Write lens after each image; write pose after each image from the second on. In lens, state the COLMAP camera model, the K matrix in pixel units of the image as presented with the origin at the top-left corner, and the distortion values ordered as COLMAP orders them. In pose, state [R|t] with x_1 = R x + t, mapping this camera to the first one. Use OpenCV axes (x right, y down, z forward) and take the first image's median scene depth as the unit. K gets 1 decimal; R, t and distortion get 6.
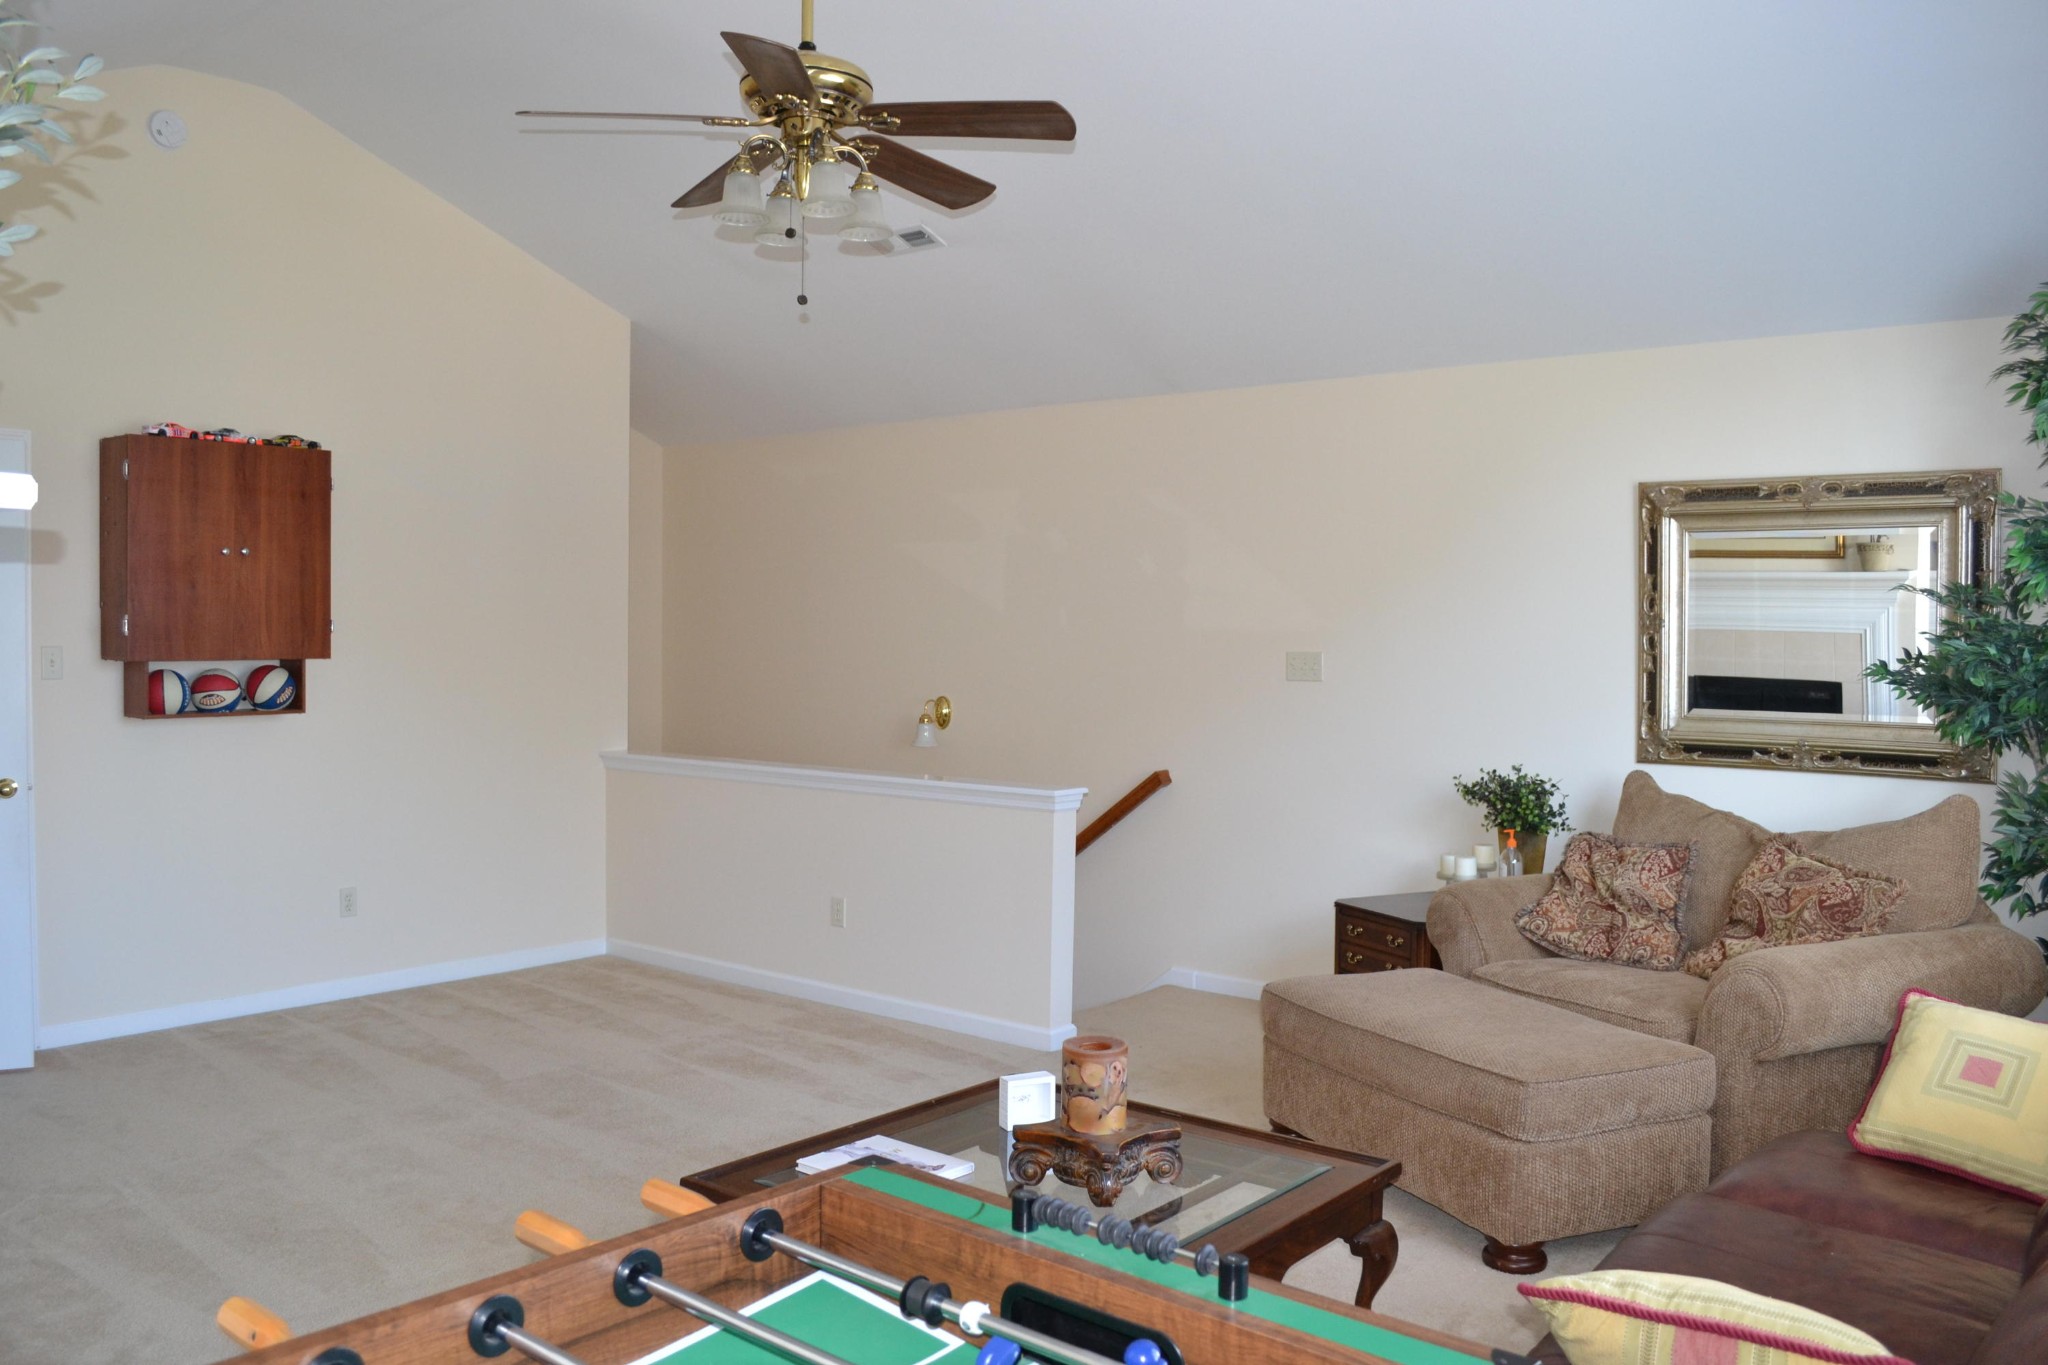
lens RADIAL K [[1646.2, 0, 1007.2], [0, 1646.2, 680.1], [0, 0, 1]] dist [-0.081057, 0.009914]
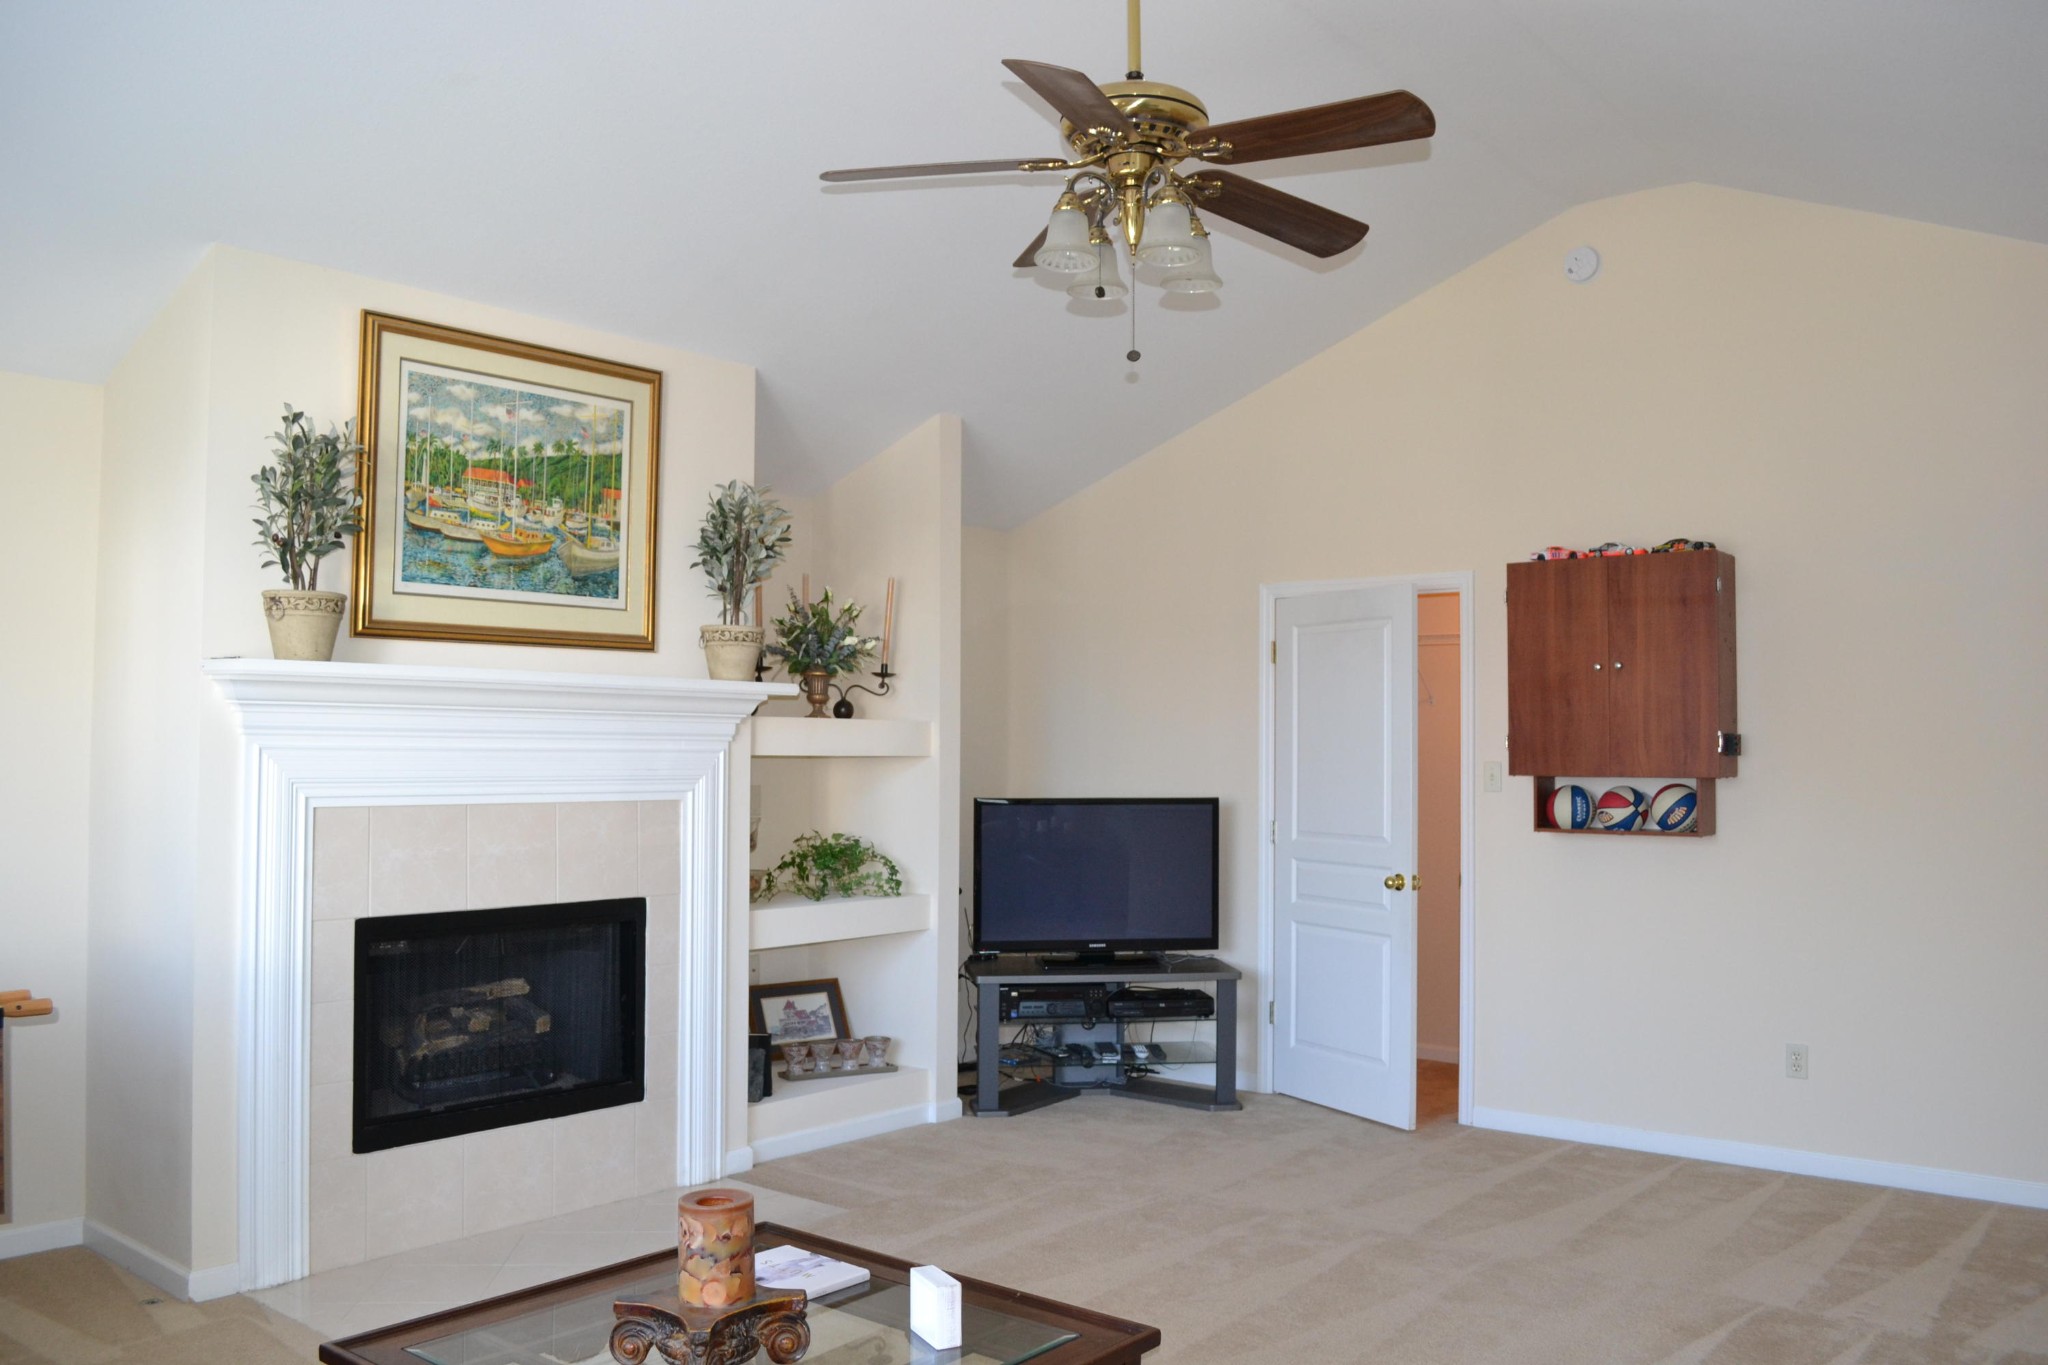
lens RADIAL K [[1646.2, 0, 1007.2], [0, 1646.2, 680.1], [0, 0, 1]] dist [-0.081057, 0.009914]
pose [[-0.006140, -0.053844, -0.998530, 0.518331], [-0.037401, 0.997863, -0.053578, -0.004652], [0.999281, 0.037018, -0.008140, 0.650487]]
